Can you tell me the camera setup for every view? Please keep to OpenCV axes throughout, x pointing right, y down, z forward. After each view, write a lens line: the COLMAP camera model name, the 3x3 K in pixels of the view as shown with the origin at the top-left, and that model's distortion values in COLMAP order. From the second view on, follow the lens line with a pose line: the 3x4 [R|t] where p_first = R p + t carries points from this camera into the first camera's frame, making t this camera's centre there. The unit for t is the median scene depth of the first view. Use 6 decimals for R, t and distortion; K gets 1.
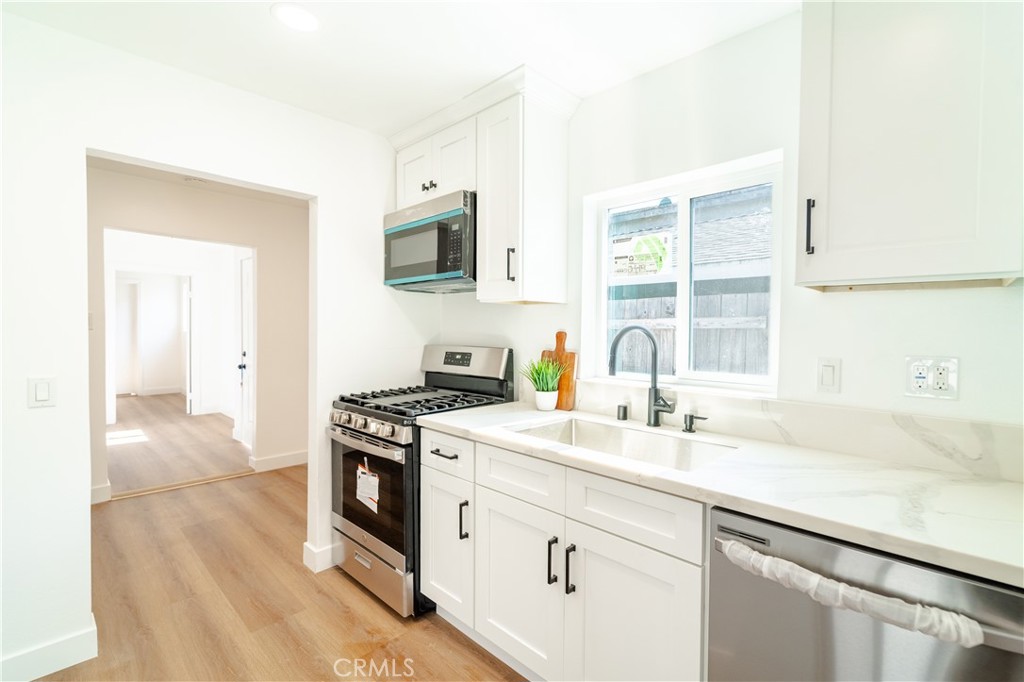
lens RADIAL K [[459.4, 0, 548.5], [0, 459.4, 338.3], [0, 0, 1]] dist [0.002297, 0.000302]
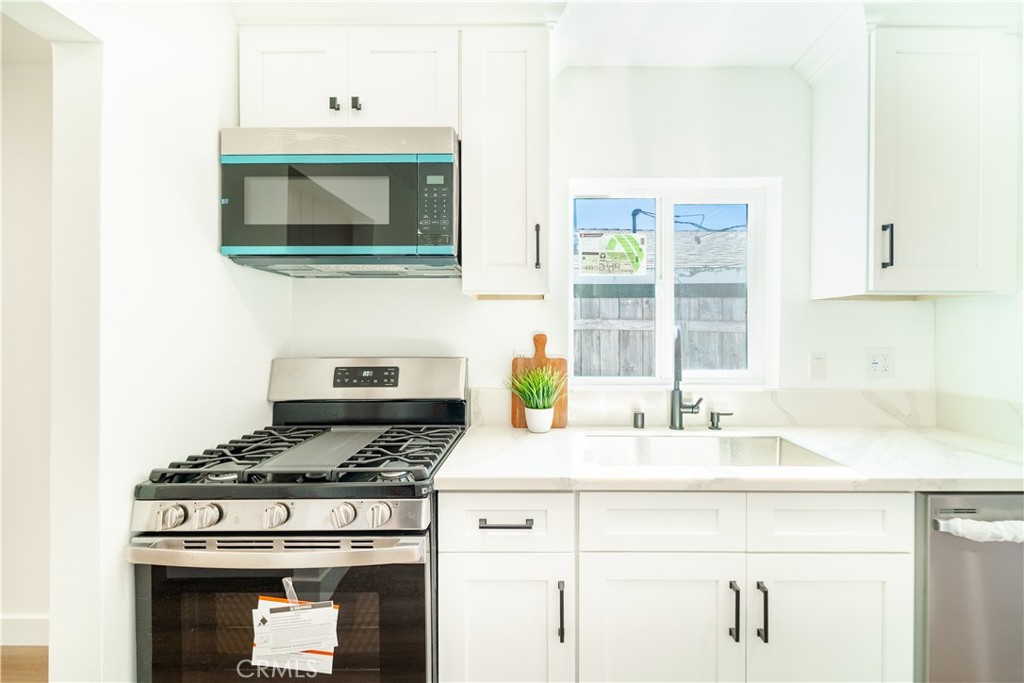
lens RADIAL K [[427.2, 0, 537.6], [0, 427.2, 334.6], [0, 0, 1]] dist [0.001724, -0.000040]
pose [[0.742190, -0.012572, 0.670072, -0.508632], [0.020597, 0.999780, -0.004056, -0.010918], [-0.669873, 0.016812, 0.742285, 0.440560]]
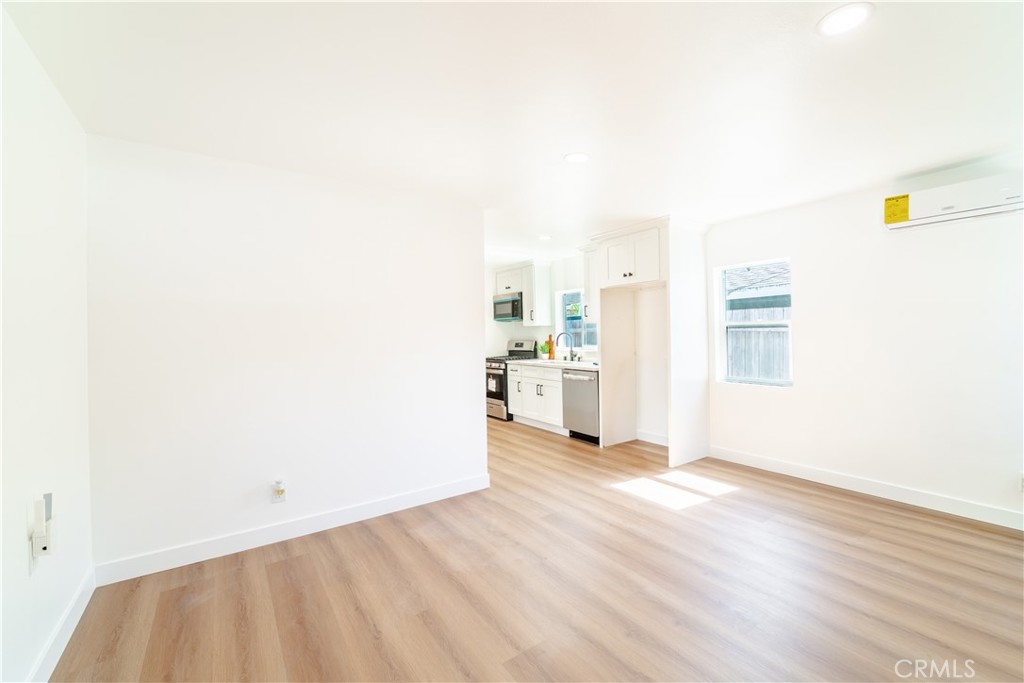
lens RADIAL K [[427.2, 0, 537.6], [0, 427.2, 334.6], [0, 0, 1]] dist [0.001724, -0.000040]
pose [[0.979216, -0.031179, -0.200407, 0.536126], [0.028296, 0.999451, -0.017238, 0.033182], [0.200834, 0.011209, 0.979561, -1.892902]]
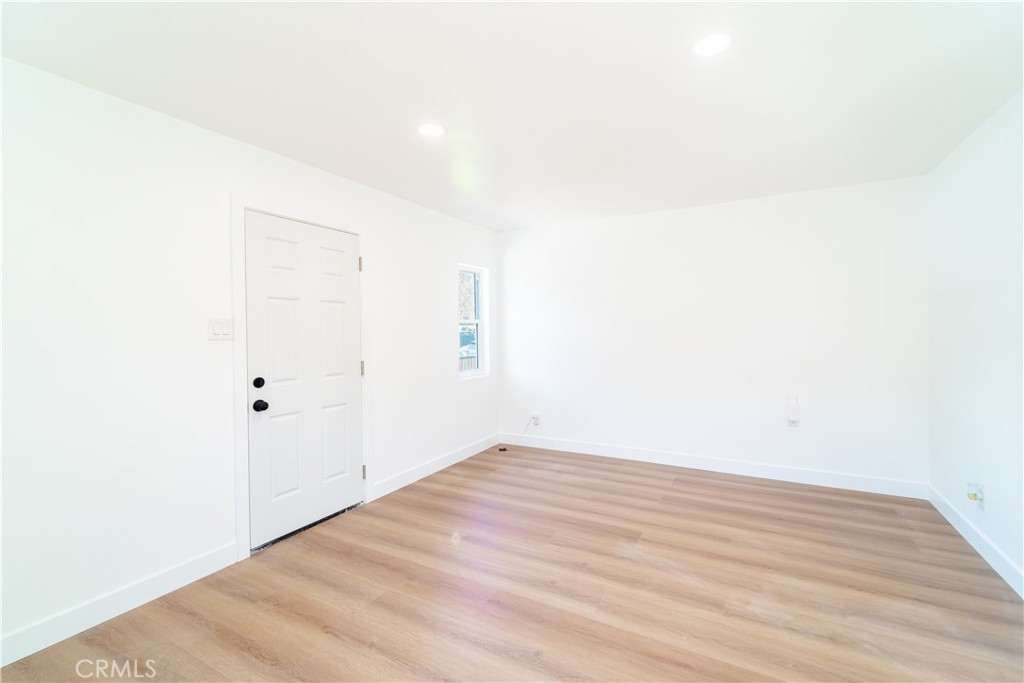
lens RADIAL K [[427.2, 0, 537.6], [0, 427.2, 334.6], [0, 0, 1]] dist [0.001724, -0.000040]
pose [[-0.969702, 0.002259, -0.244279, 0.897438], [-0.001639, 0.999875, 0.015754, 0.015215], [0.244284, 0.015677, -0.969577, -0.044207]]
